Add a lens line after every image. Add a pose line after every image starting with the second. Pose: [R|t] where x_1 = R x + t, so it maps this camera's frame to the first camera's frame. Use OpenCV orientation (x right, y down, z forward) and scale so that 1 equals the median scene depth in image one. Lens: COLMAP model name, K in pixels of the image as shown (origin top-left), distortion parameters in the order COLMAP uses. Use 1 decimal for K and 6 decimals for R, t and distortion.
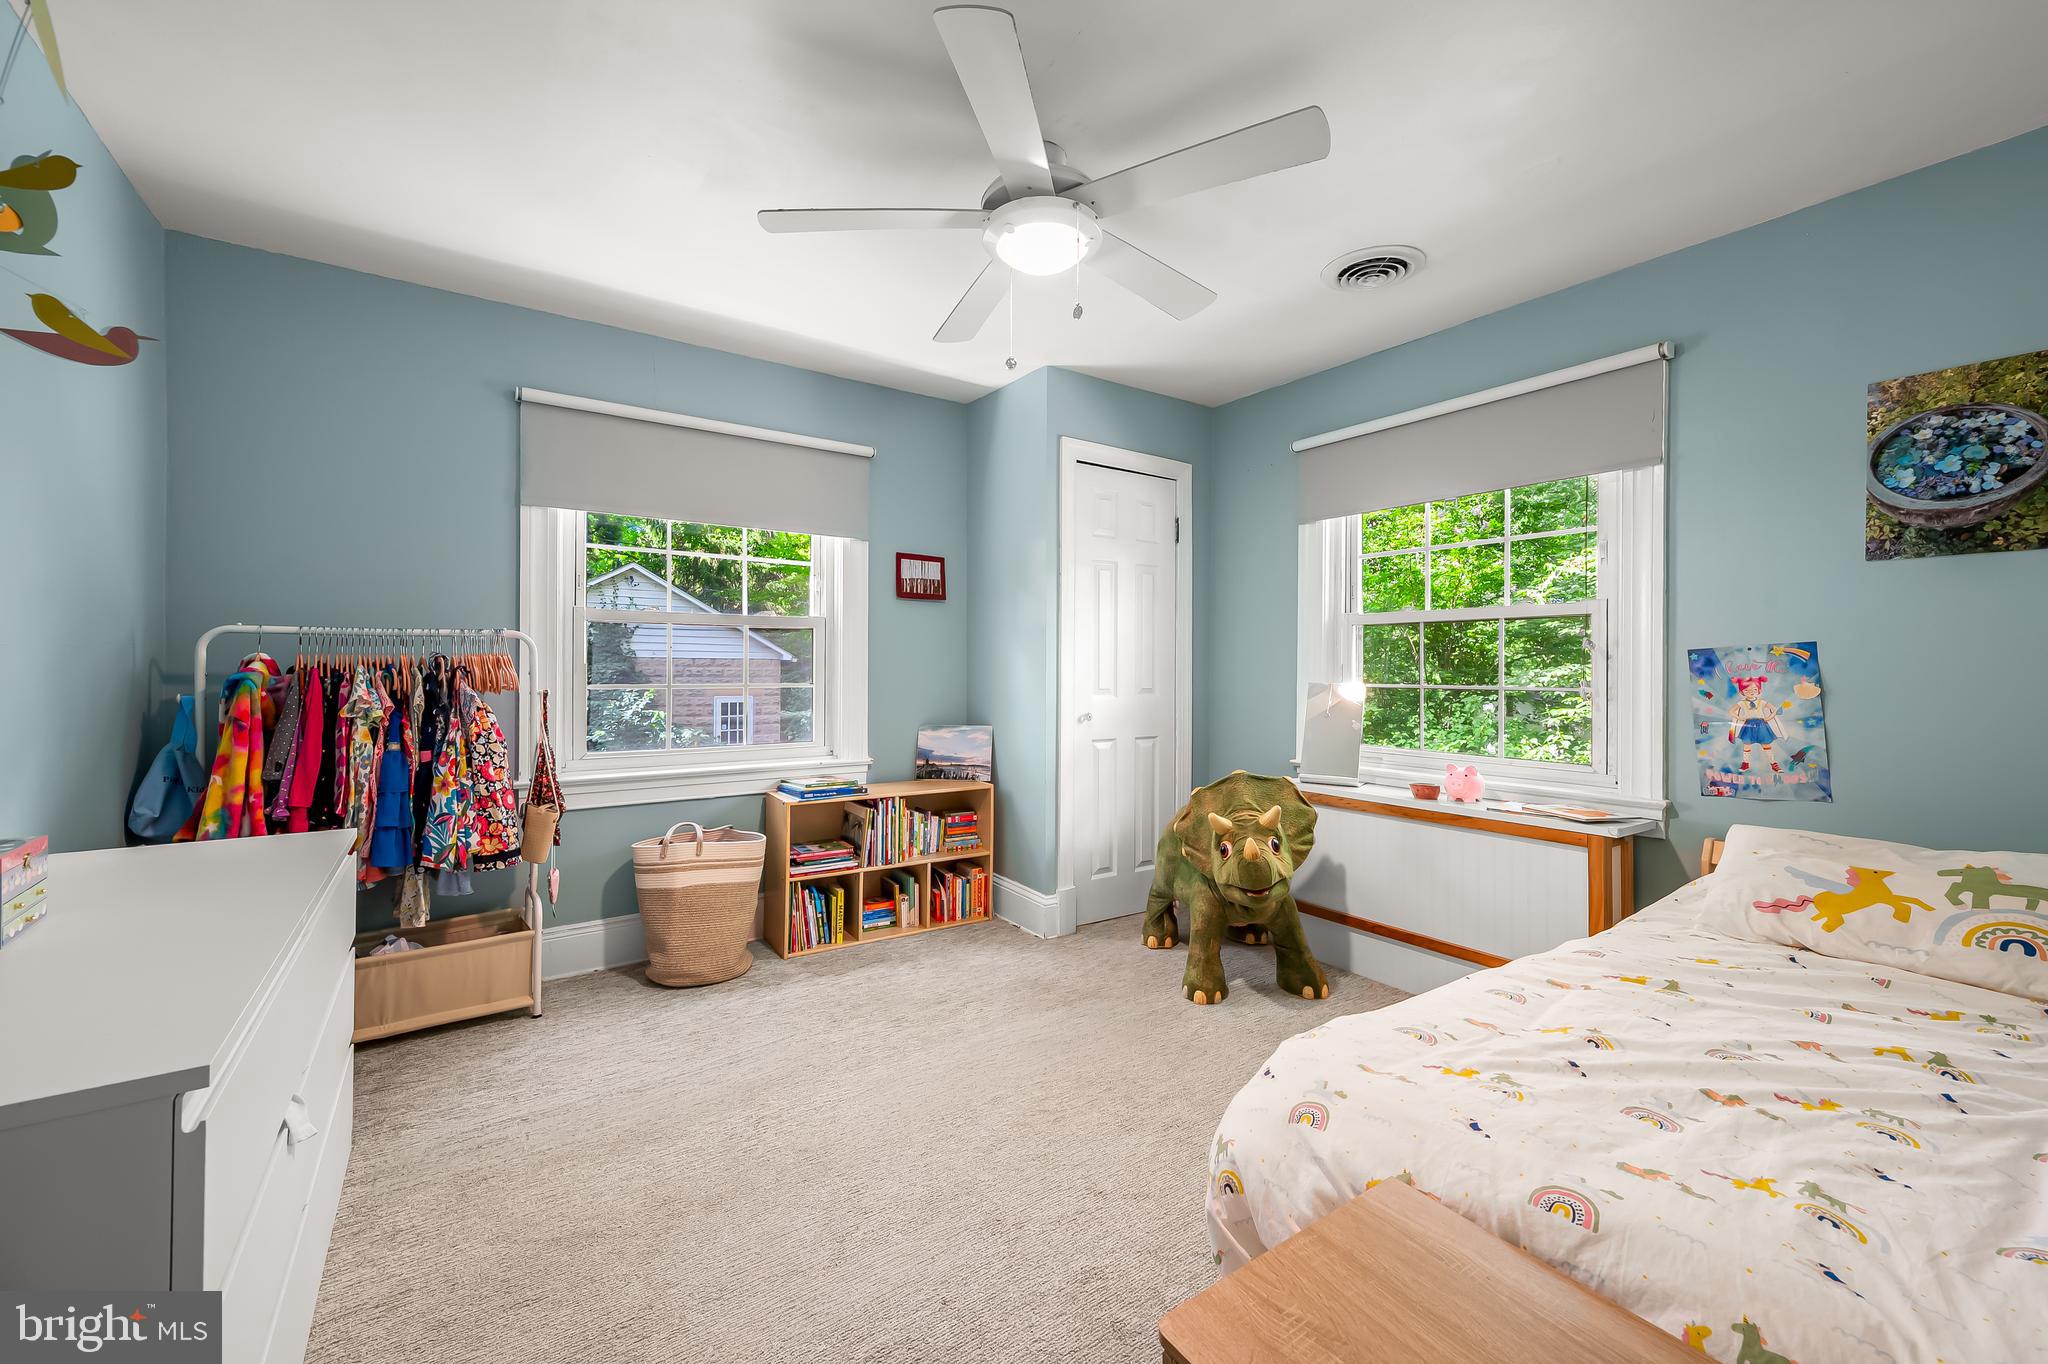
lens RADIAL K [[817.8, 0, 1026.0], [0, 817.8, 665.5], [0, 0, 1]] dist [-0.000899, -0.000146]
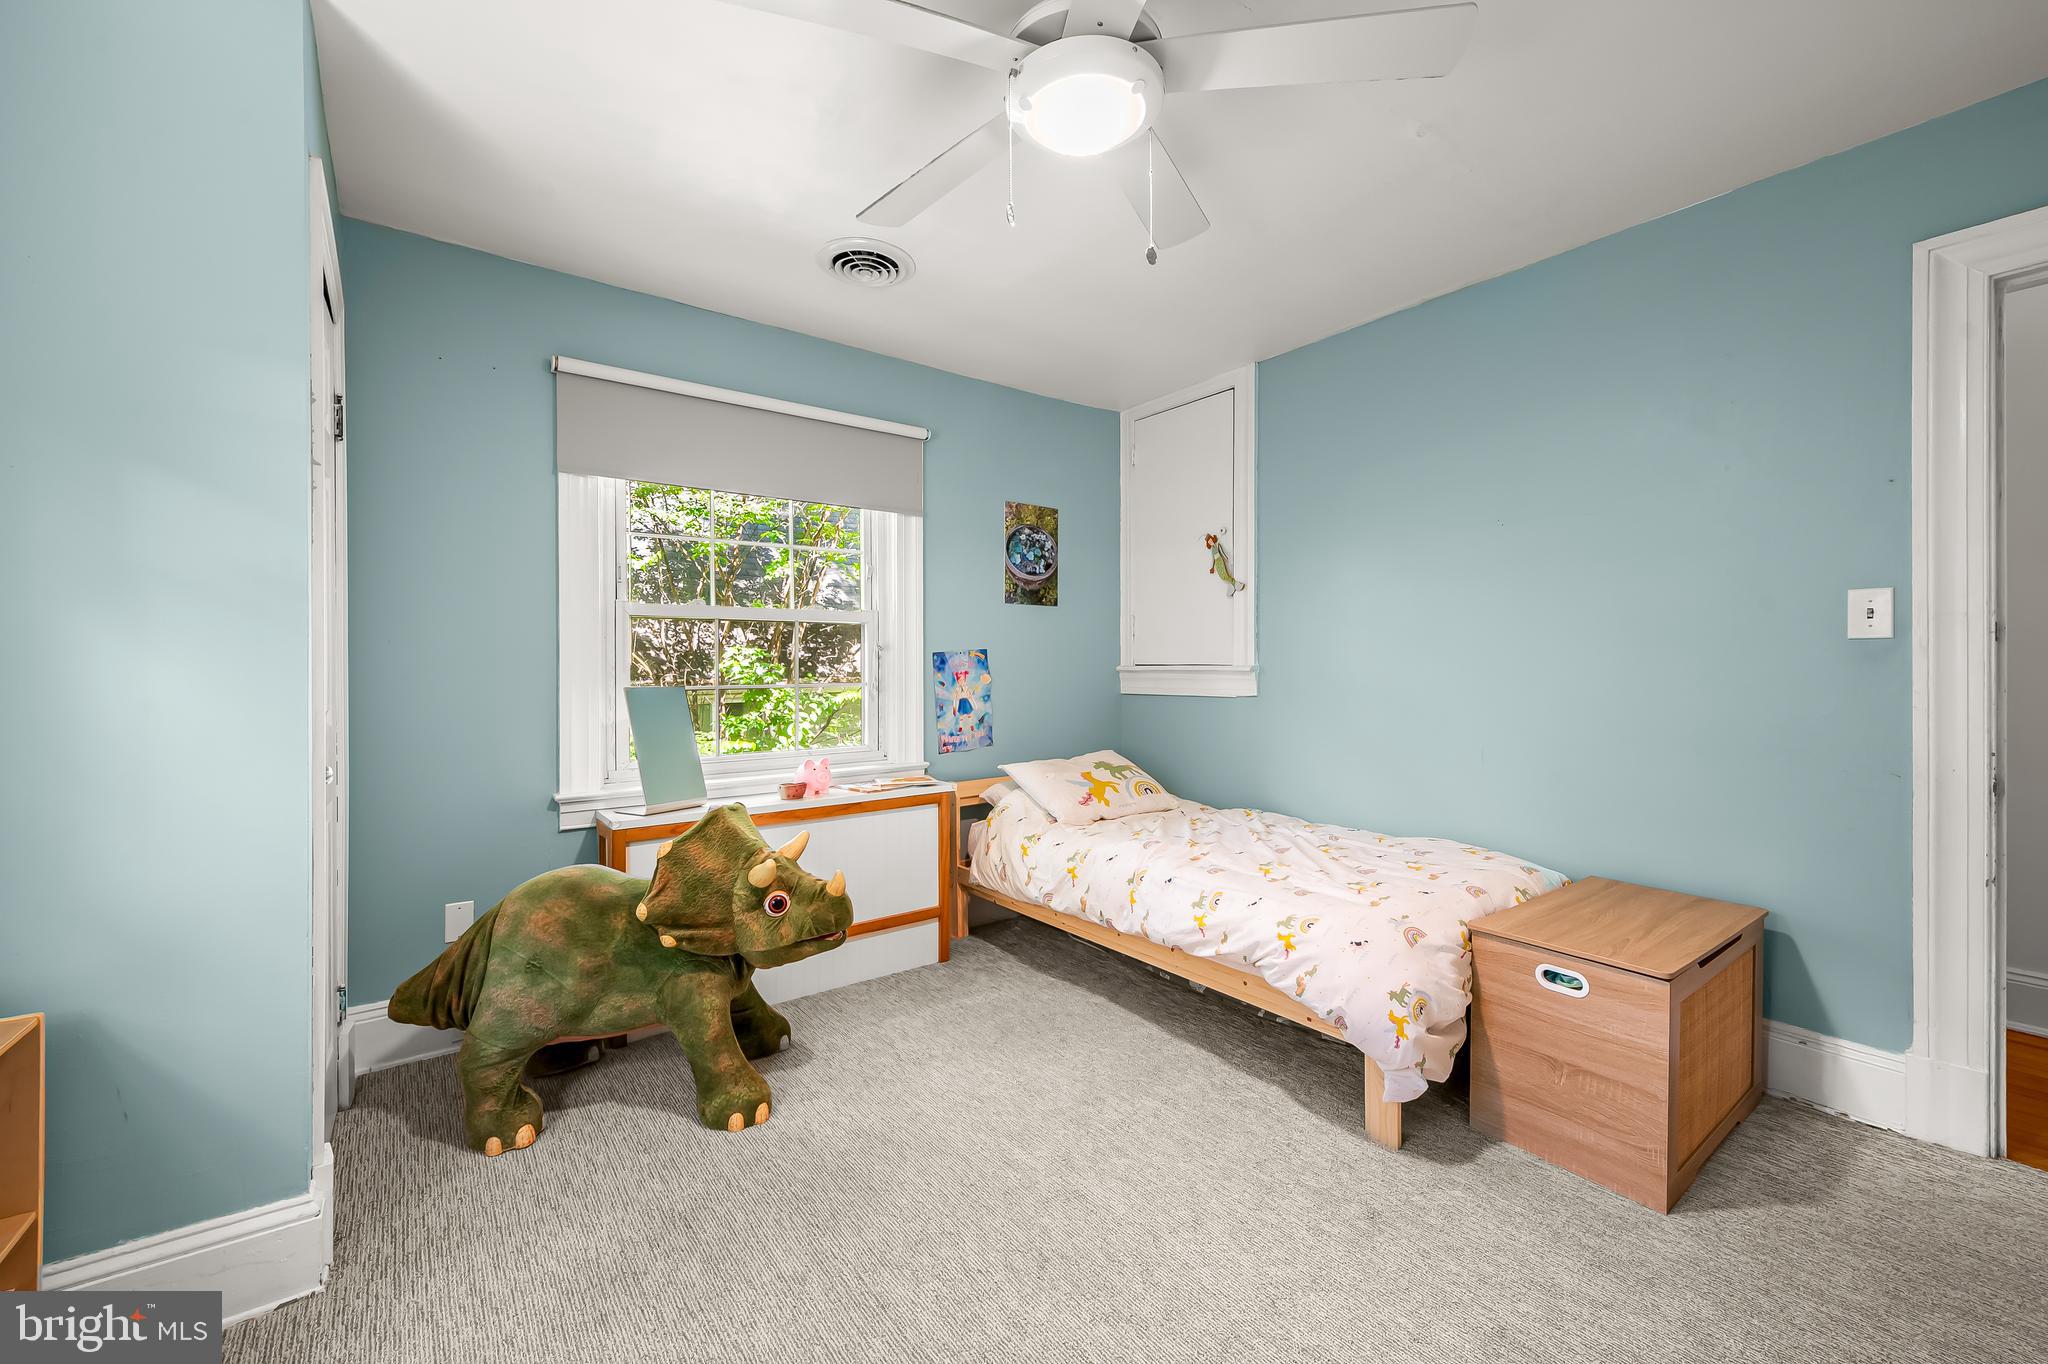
lens RADIAL K [[817.8, 0, 1025.2], [0, 817.8, 672.5], [0, 0, 1]] dist [-0.000899, -0.000146]
pose [[-0.055552, -0.011100, 0.998394, -0.655495], [0.003022, 0.999932, 0.011285, -0.000385], [-0.998451, 0.003644, -0.055515, 0.983082]]
